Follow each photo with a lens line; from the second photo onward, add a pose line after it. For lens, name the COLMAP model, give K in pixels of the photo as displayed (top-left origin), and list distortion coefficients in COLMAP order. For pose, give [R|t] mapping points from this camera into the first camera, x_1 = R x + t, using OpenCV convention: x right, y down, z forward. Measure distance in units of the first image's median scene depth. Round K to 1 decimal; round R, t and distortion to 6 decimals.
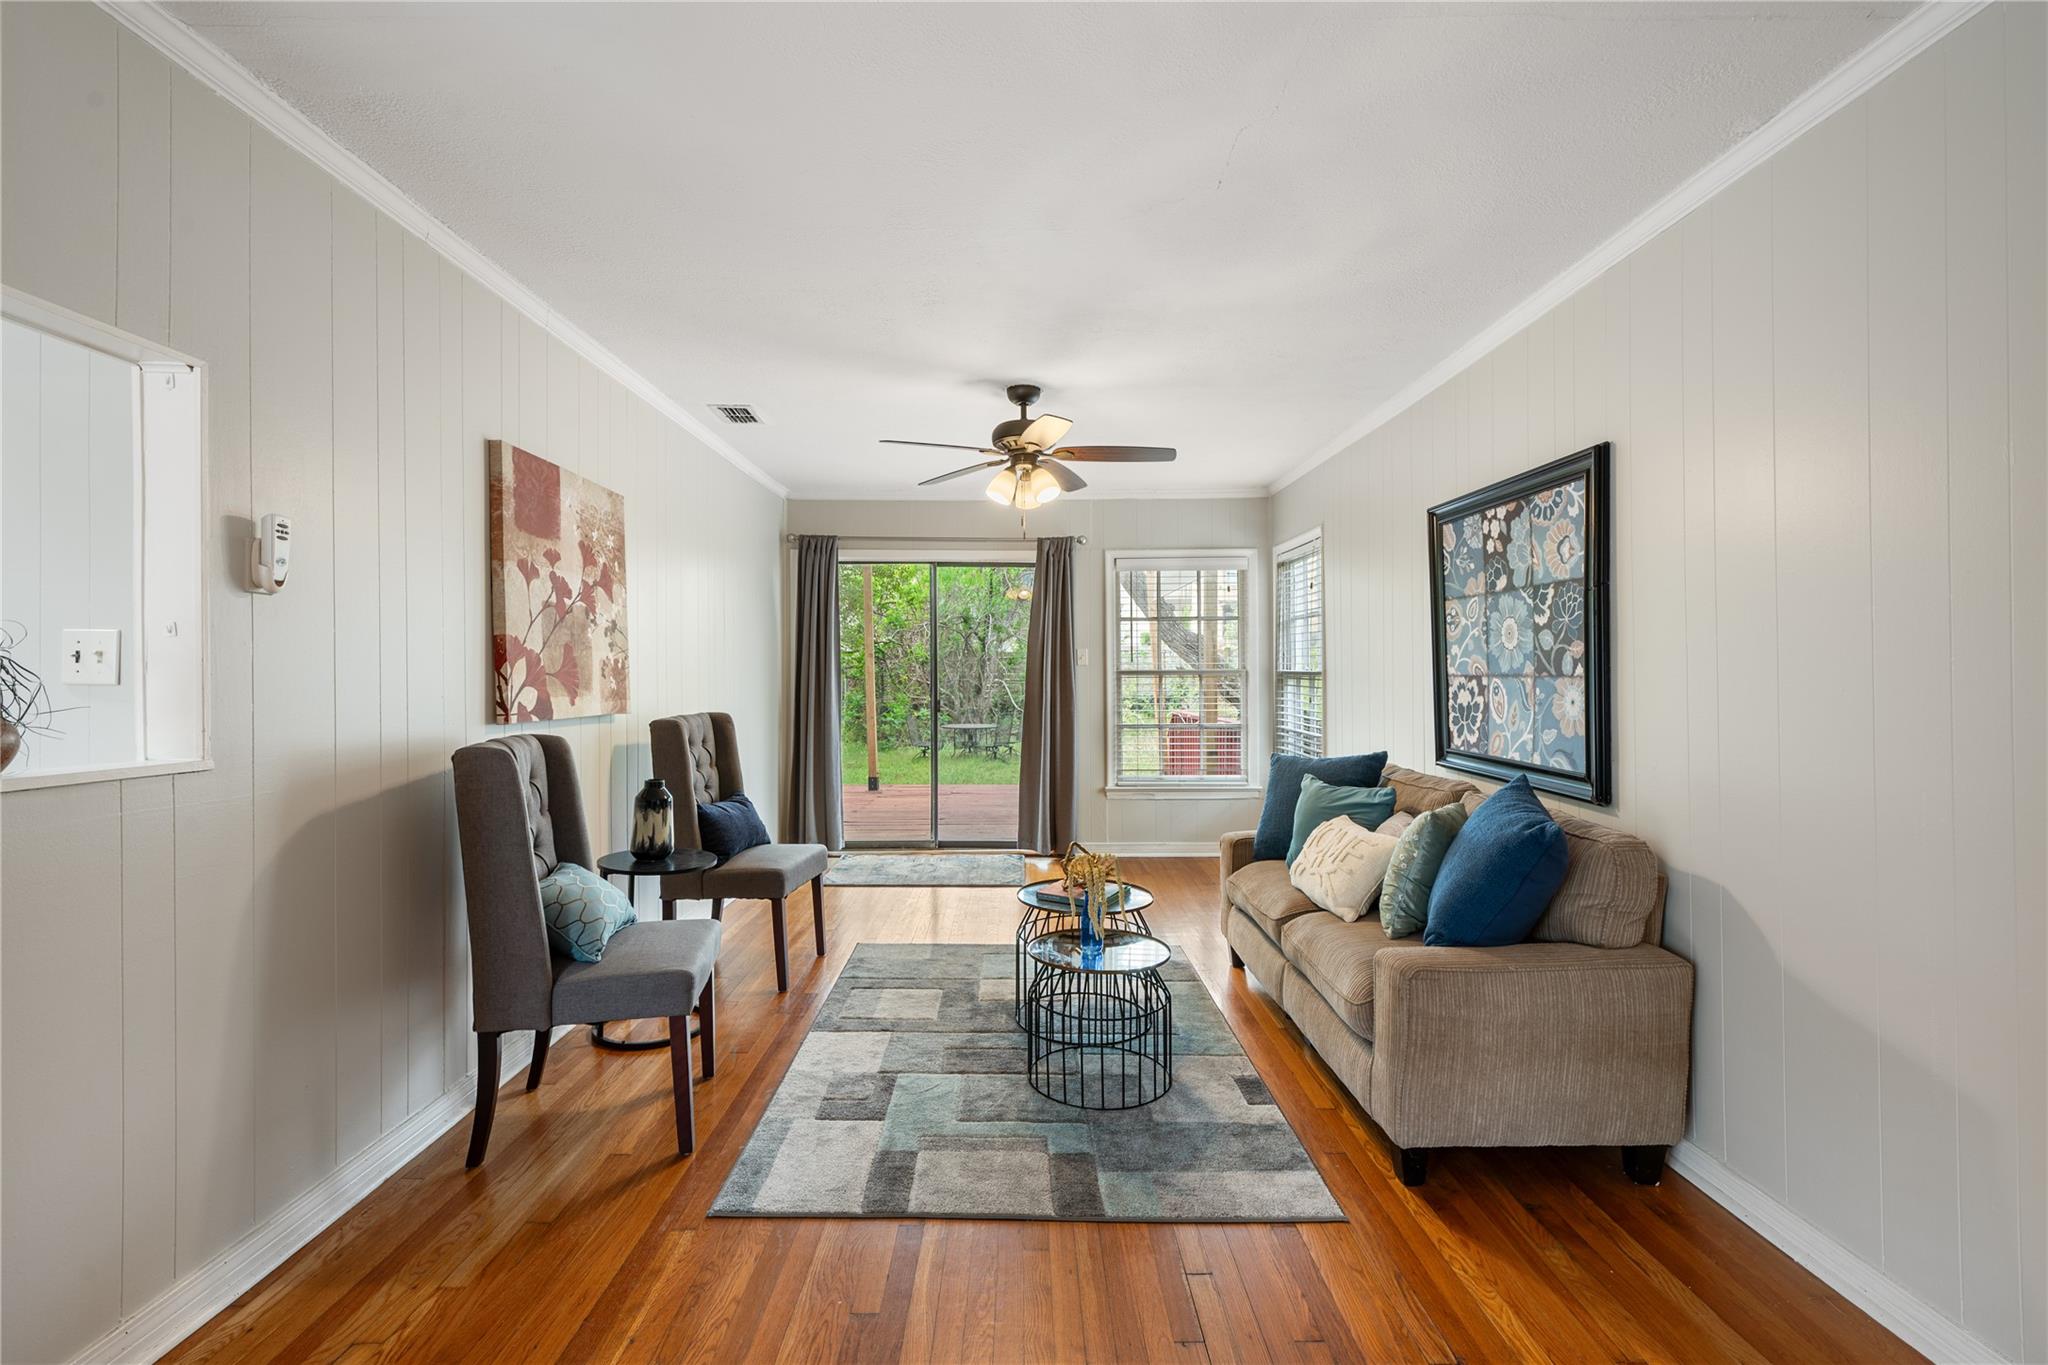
lens RADIAL K [[914.4, 0, 1017.3], [0, 914.4, 675.6], [0, 0, 1]] dist [-0.000814, -0.000013]
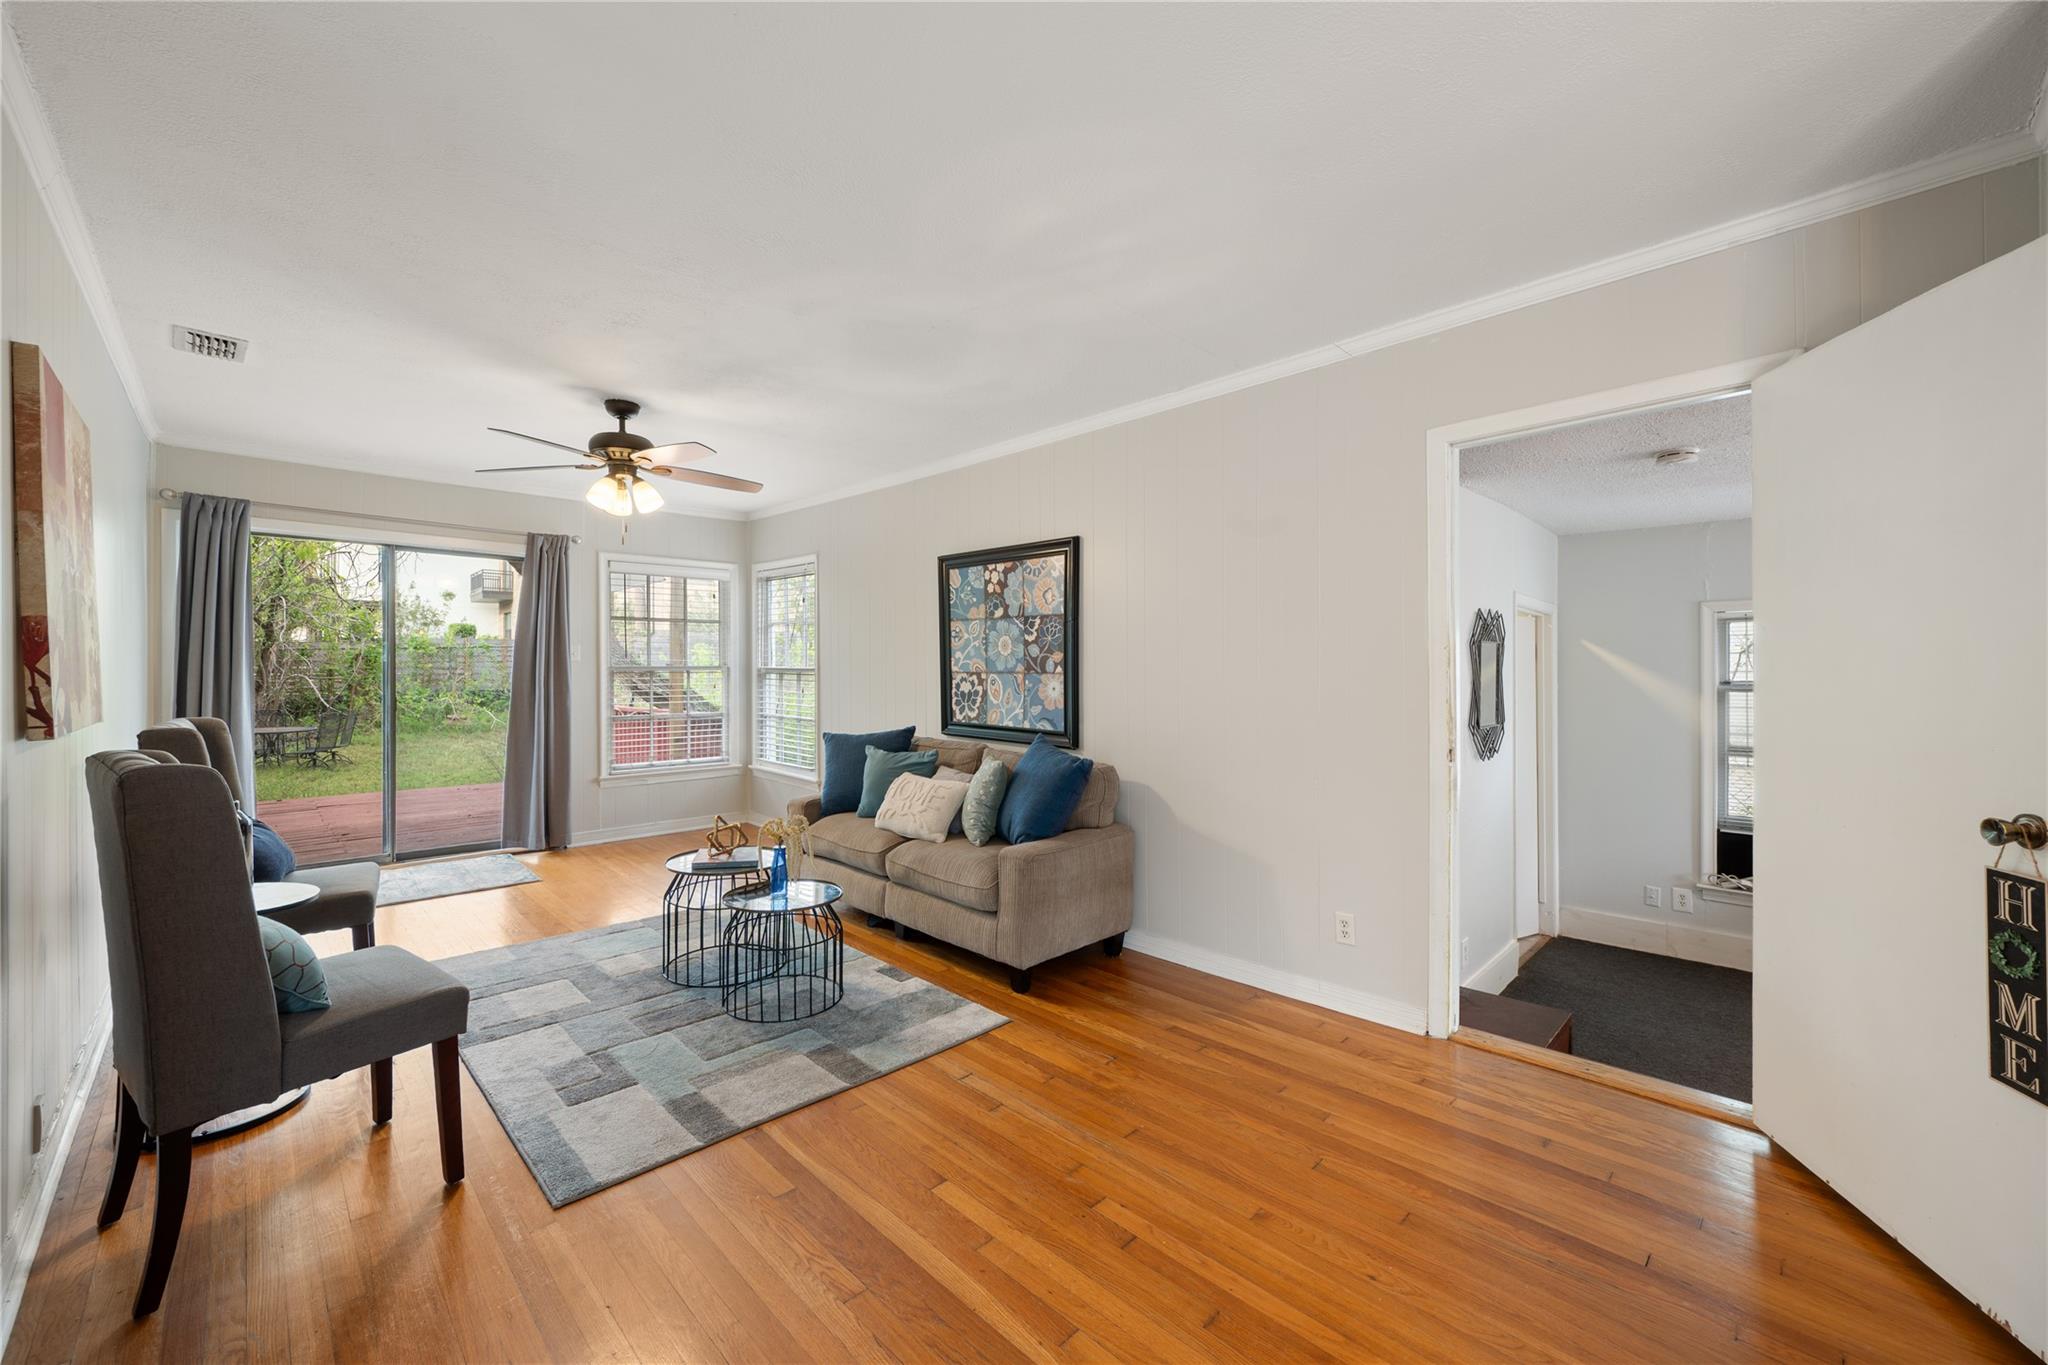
lens RADIAL K [[802.1, 0, 1019.6], [0, 802.1, 669.7], [0, 0, 1]] dist [-0.001943, -0.000281]
pose [[0.712284, 0.002801, 0.701886, -0.405129], [-0.002657, 0.999996, -0.001294, -0.002989], [-0.701886, -0.000943, 0.712288, 0.006962]]
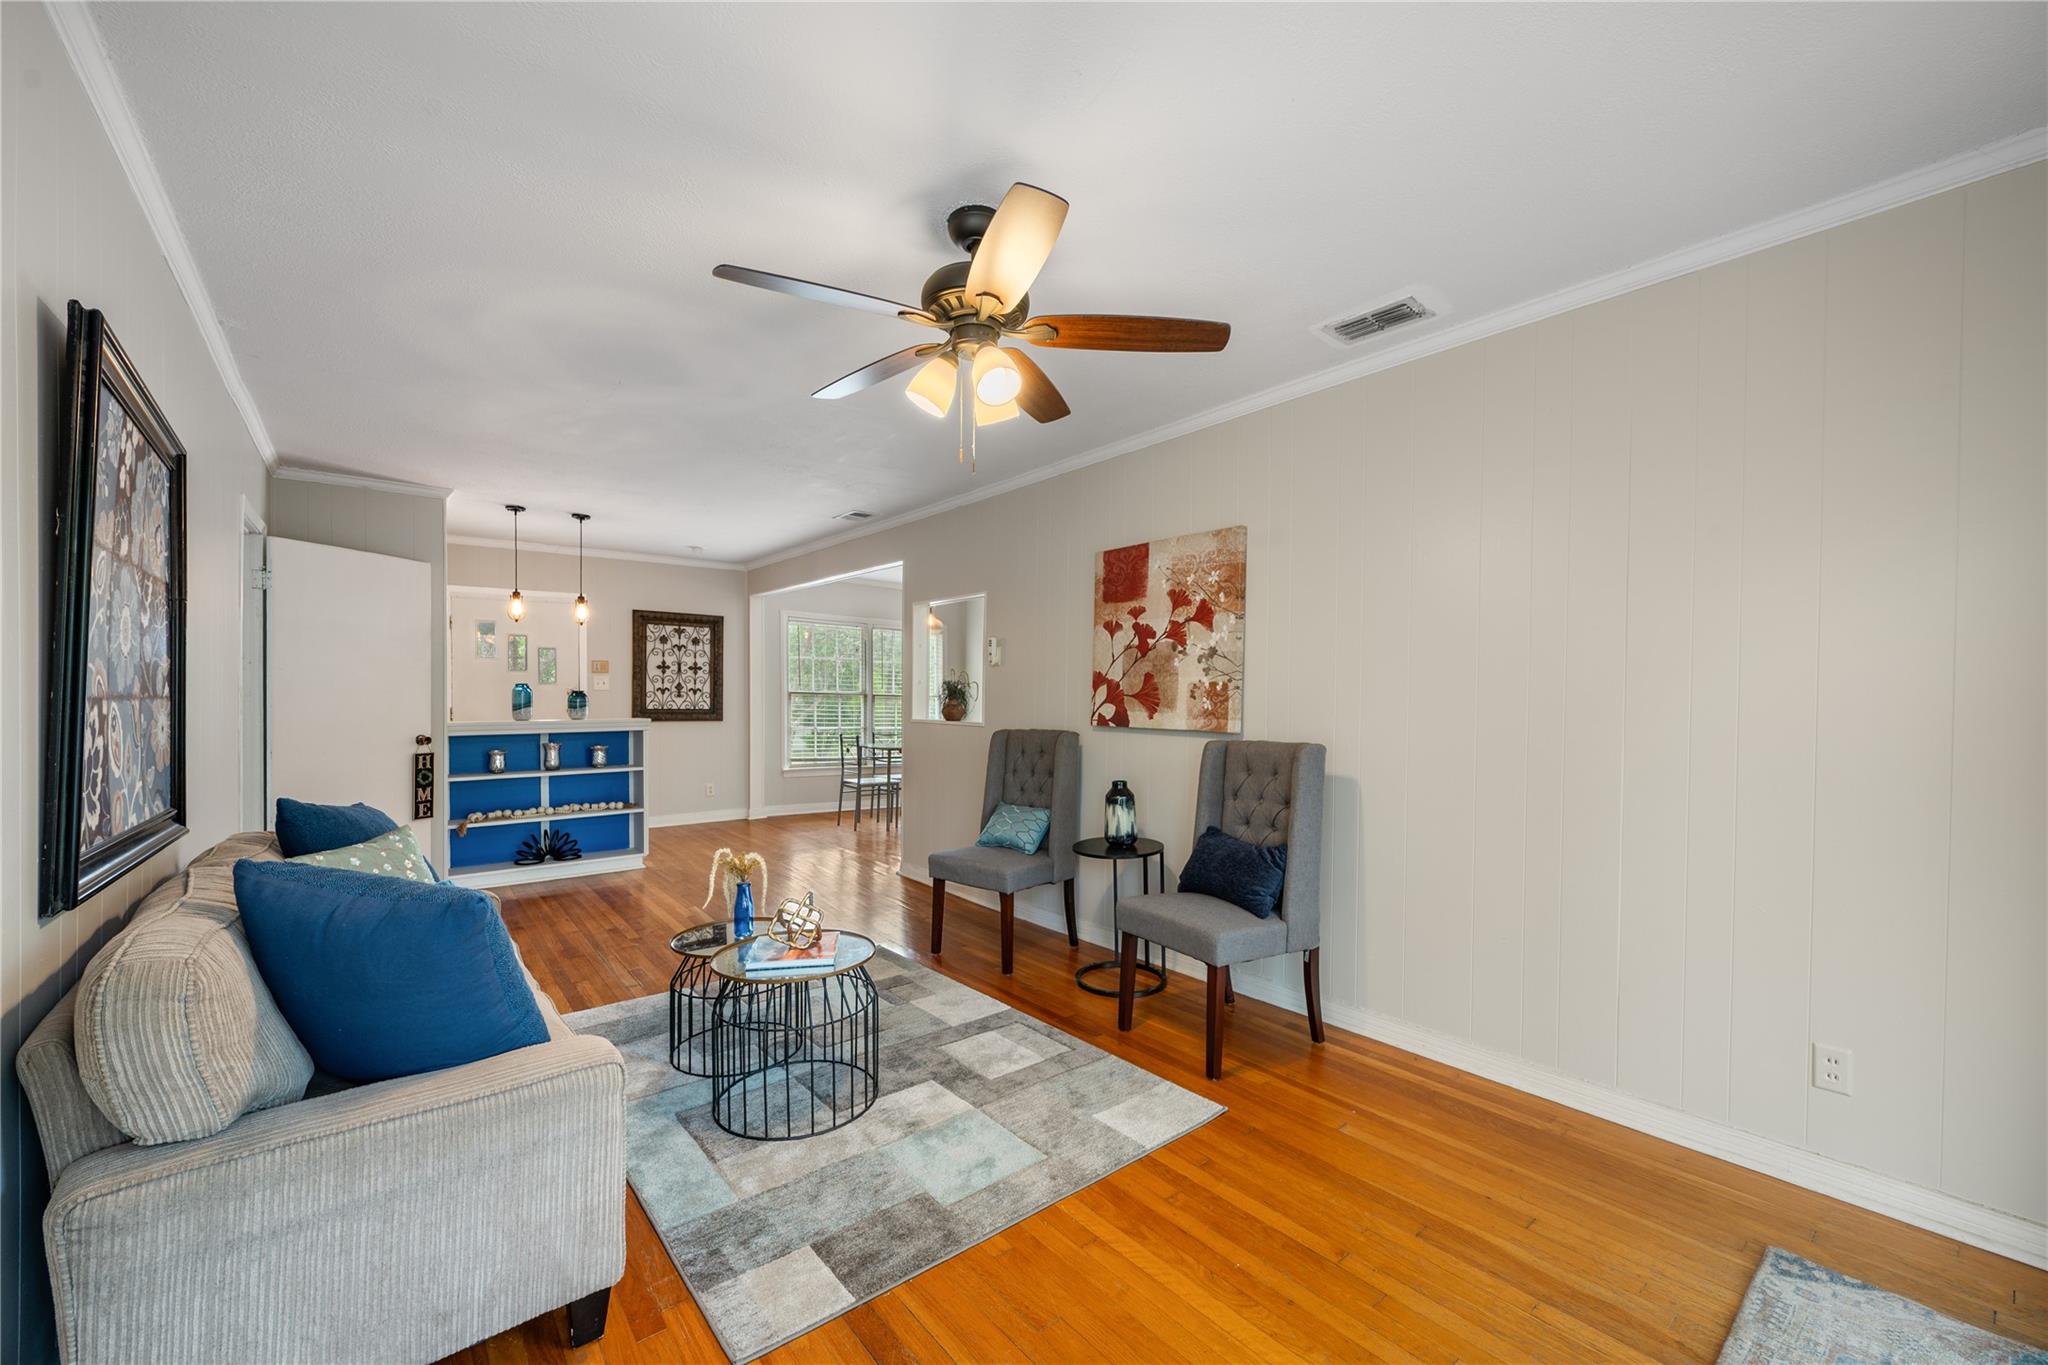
lens RADIAL K [[808.6, 0, 1017.5], [0, 808.6, 700.5], [0, 0, 1]] dist [-0.002283, -0.000285]
pose [[-0.779520, 0.003609, -0.626367, 0.407240], [-0.003282, 0.999946, 0.009845, -0.005188], [0.626369, 0.009730, -0.779466, 1.826300]]
